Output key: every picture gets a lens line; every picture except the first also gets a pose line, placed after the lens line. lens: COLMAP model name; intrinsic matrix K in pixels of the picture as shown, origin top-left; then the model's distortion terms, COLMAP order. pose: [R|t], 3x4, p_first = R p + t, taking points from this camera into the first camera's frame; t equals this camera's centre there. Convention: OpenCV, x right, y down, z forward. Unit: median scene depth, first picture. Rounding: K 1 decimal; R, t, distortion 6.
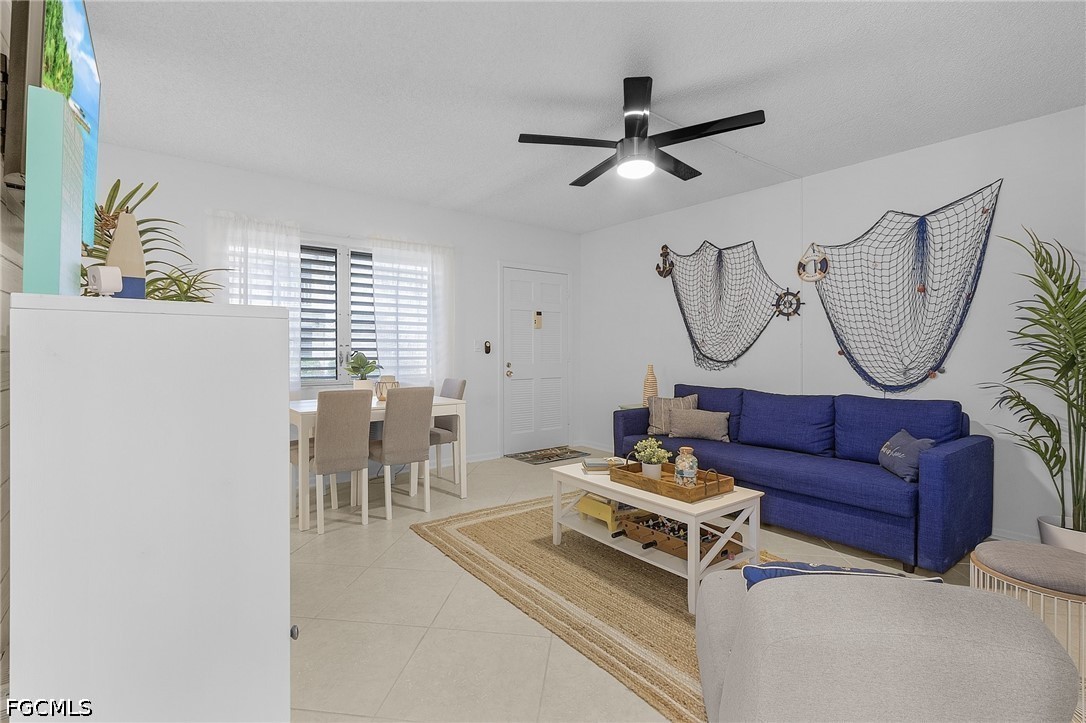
lens RADIAL K [[509.1, 0, 541.7], [0, 509.1, 356.7], [0, 0, 1]] dist [-0.006137, 0.001630]
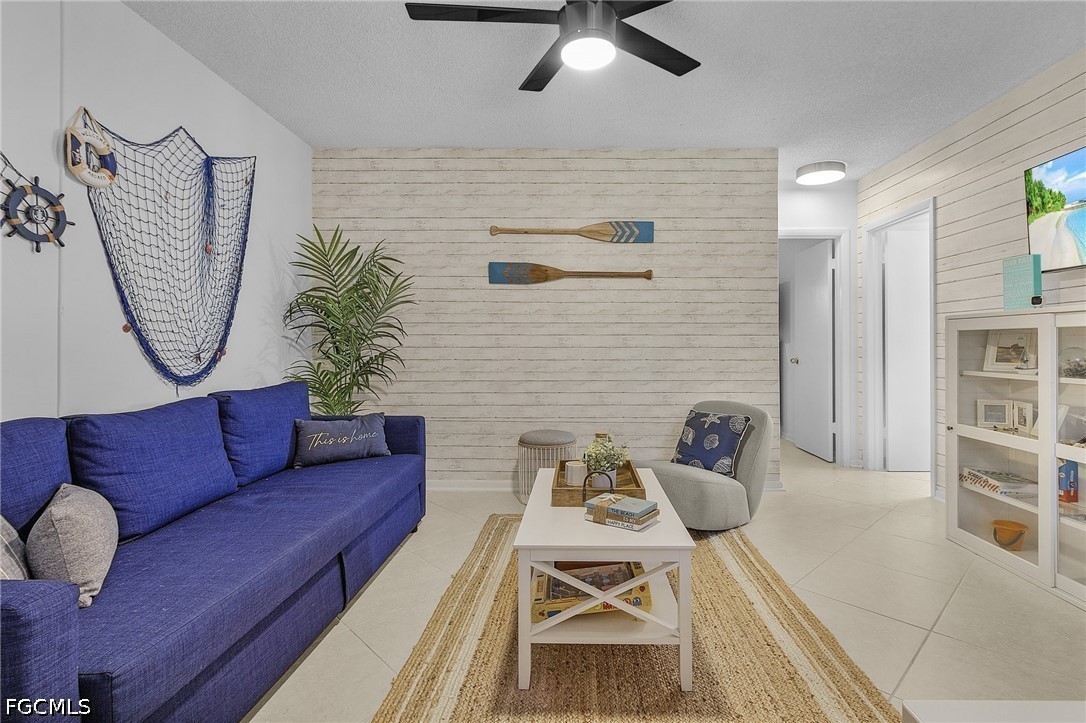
lens RADIAL K [[509.1, 0, 571.9], [0, 509.1, 323.3], [0, 0, 1]] dist [-0.006137, 0.001630]
pose [[-0.790631, 0.020147, 0.611962, -0.142933], [0.007974, 0.999713, -0.022611, 0.002933], [-0.612241, -0.012998, -0.790564, 1.071034]]
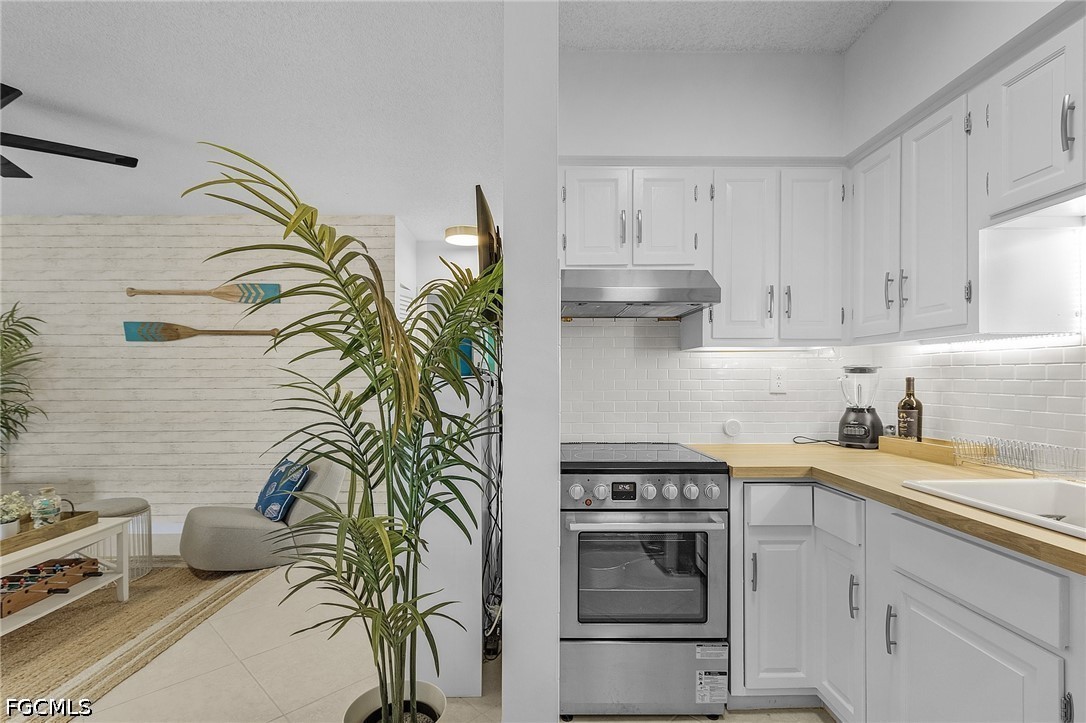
lens RADIAL K [[467.7, 0, 536.5], [0, 467.7, 377.0], [0, 0, 1]] dist [0.003222, -0.000706]
pose [[-0.797304, 0.022426, 0.603162, -0.621718], [0.011093, 0.999685, -0.022505, 0.007915], [-0.603477, -0.011252, -0.797301, 0.700217]]
